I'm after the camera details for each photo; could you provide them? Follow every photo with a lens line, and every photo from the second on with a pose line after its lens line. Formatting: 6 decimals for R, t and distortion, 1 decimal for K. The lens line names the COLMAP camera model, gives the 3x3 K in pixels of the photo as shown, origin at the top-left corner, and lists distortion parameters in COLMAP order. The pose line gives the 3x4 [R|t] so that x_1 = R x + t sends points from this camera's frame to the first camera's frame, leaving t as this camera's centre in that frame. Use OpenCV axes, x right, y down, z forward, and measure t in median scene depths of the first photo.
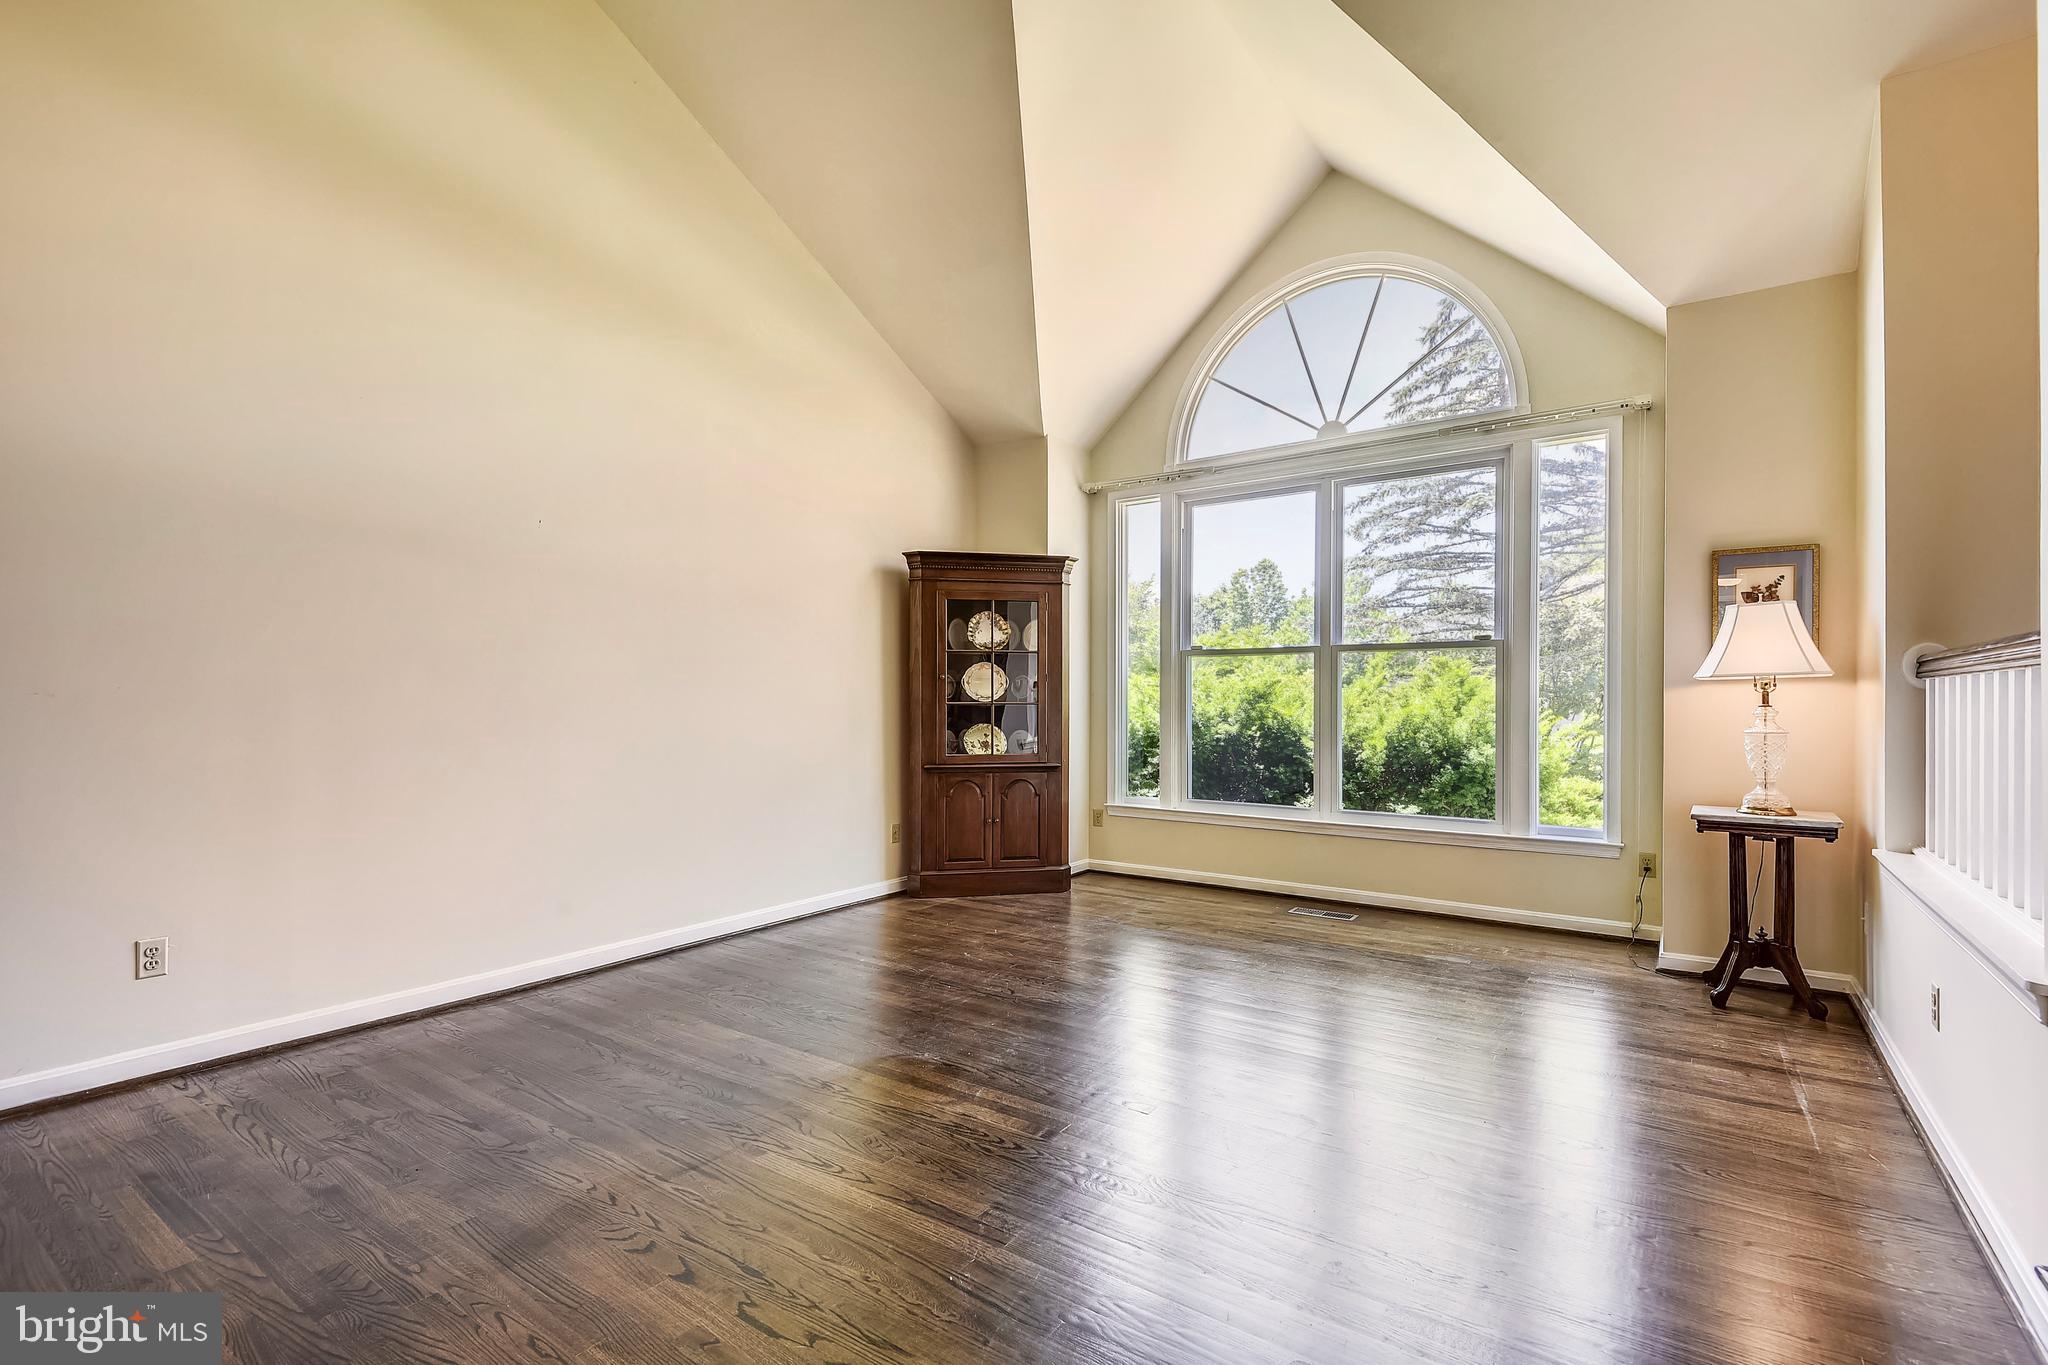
lens RADIAL K [[938.4, 0, 1027.8], [0, 938.4, 705.9], [0, 0, 1]] dist [0.019828, -0.013073]
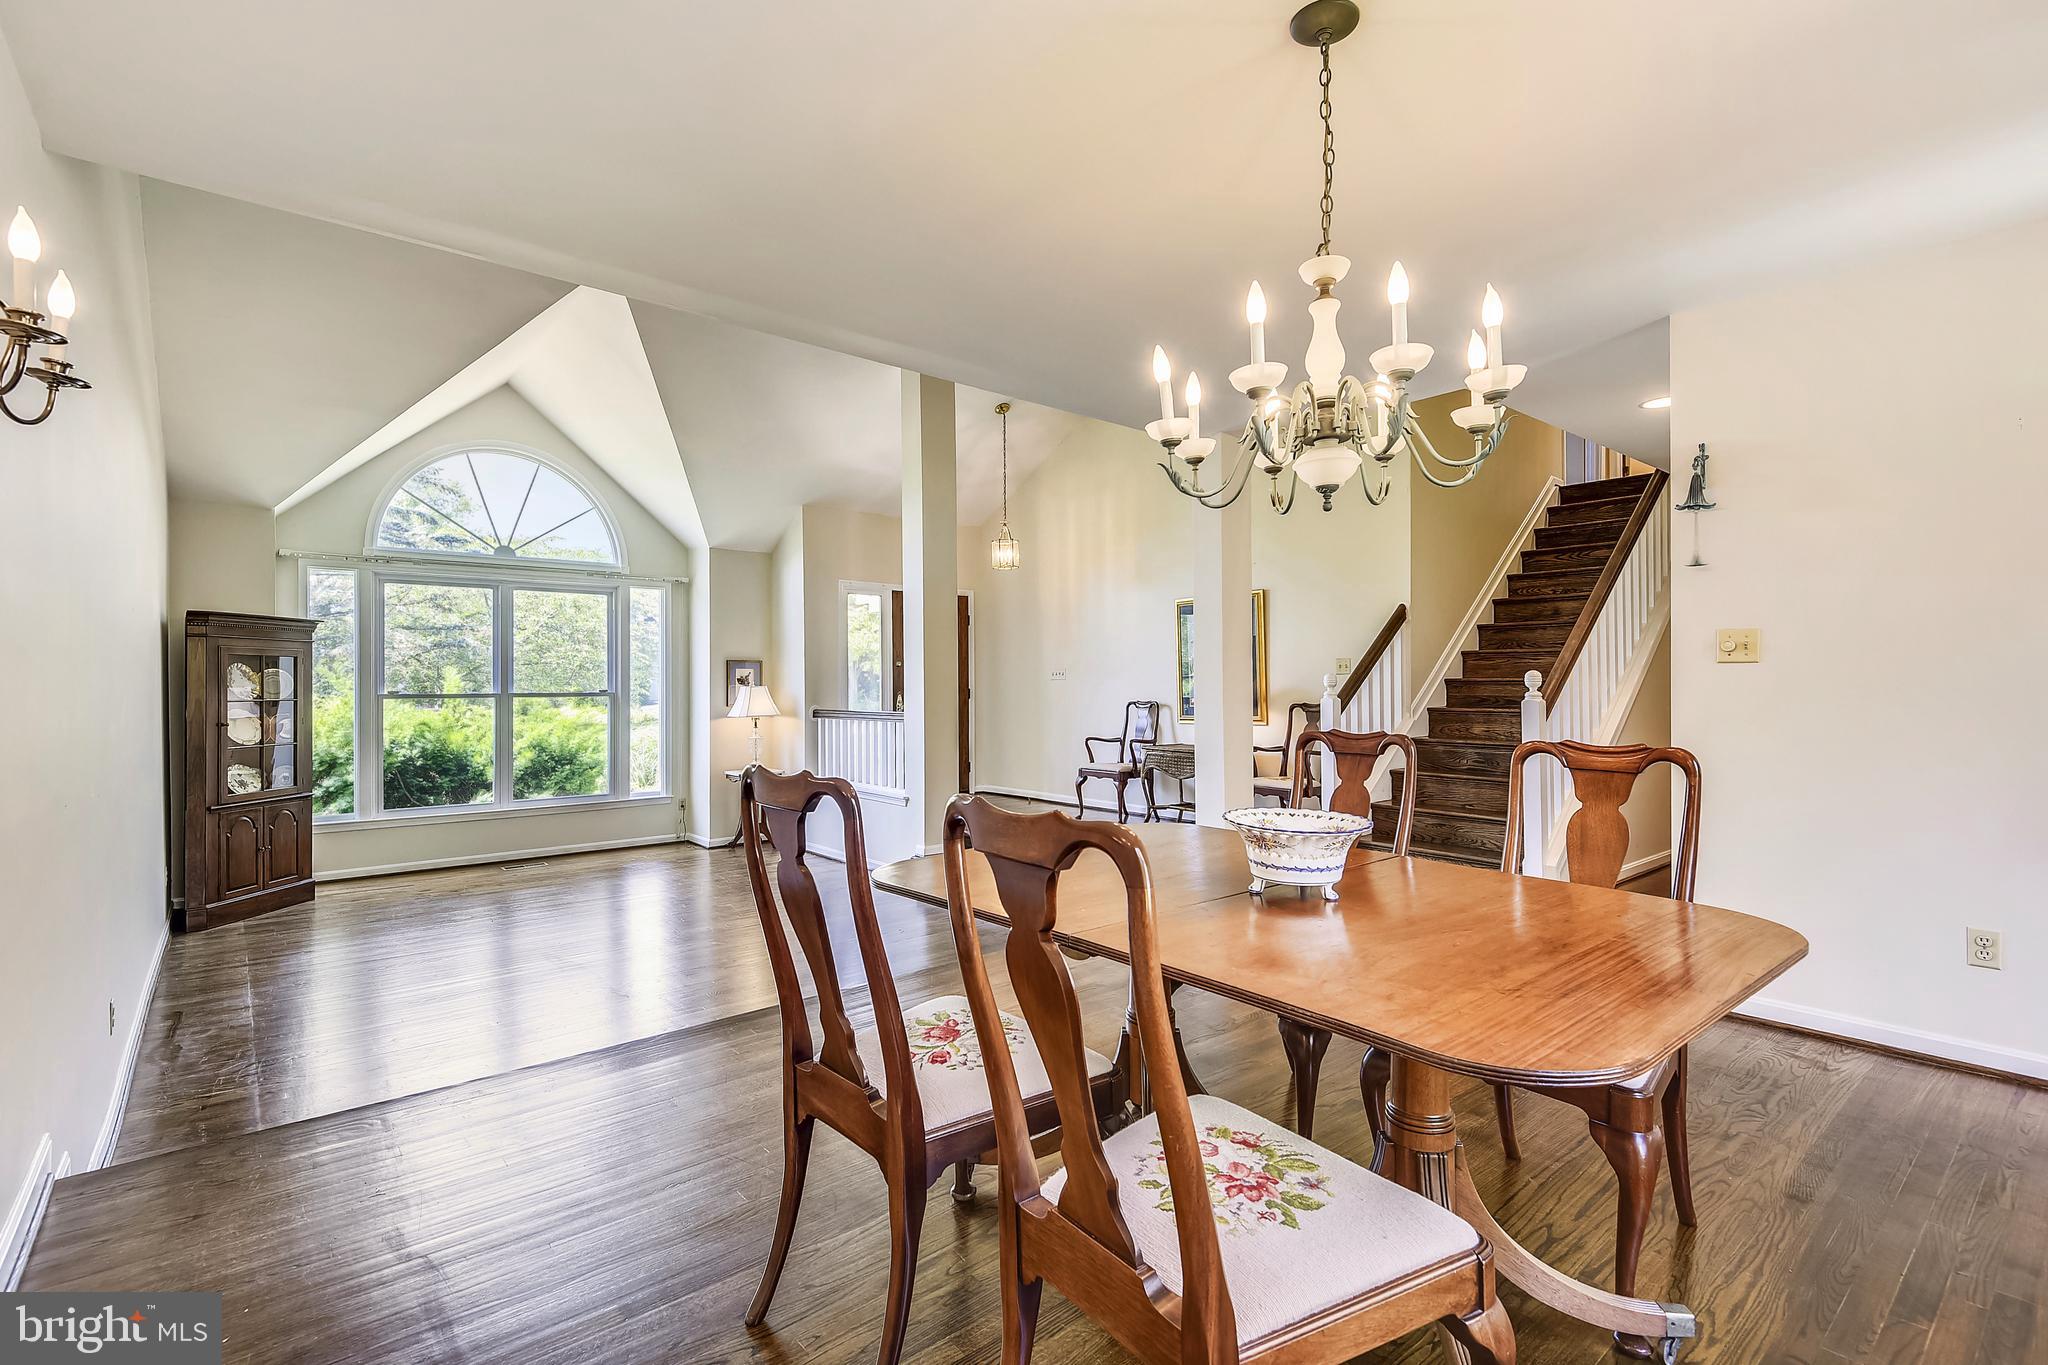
lens RADIAL K [[938.4, 0, 1027.8], [0, 938.4, 705.9], [0, 0, 1]] dist [0.019828, -0.013073]
pose [[0.229529, -0.028568, 0.972883, -0.957050], [0.007048, 0.999592, 0.027690, -0.078997], [-0.973276, 0.000501, 0.229636, -0.166721]]
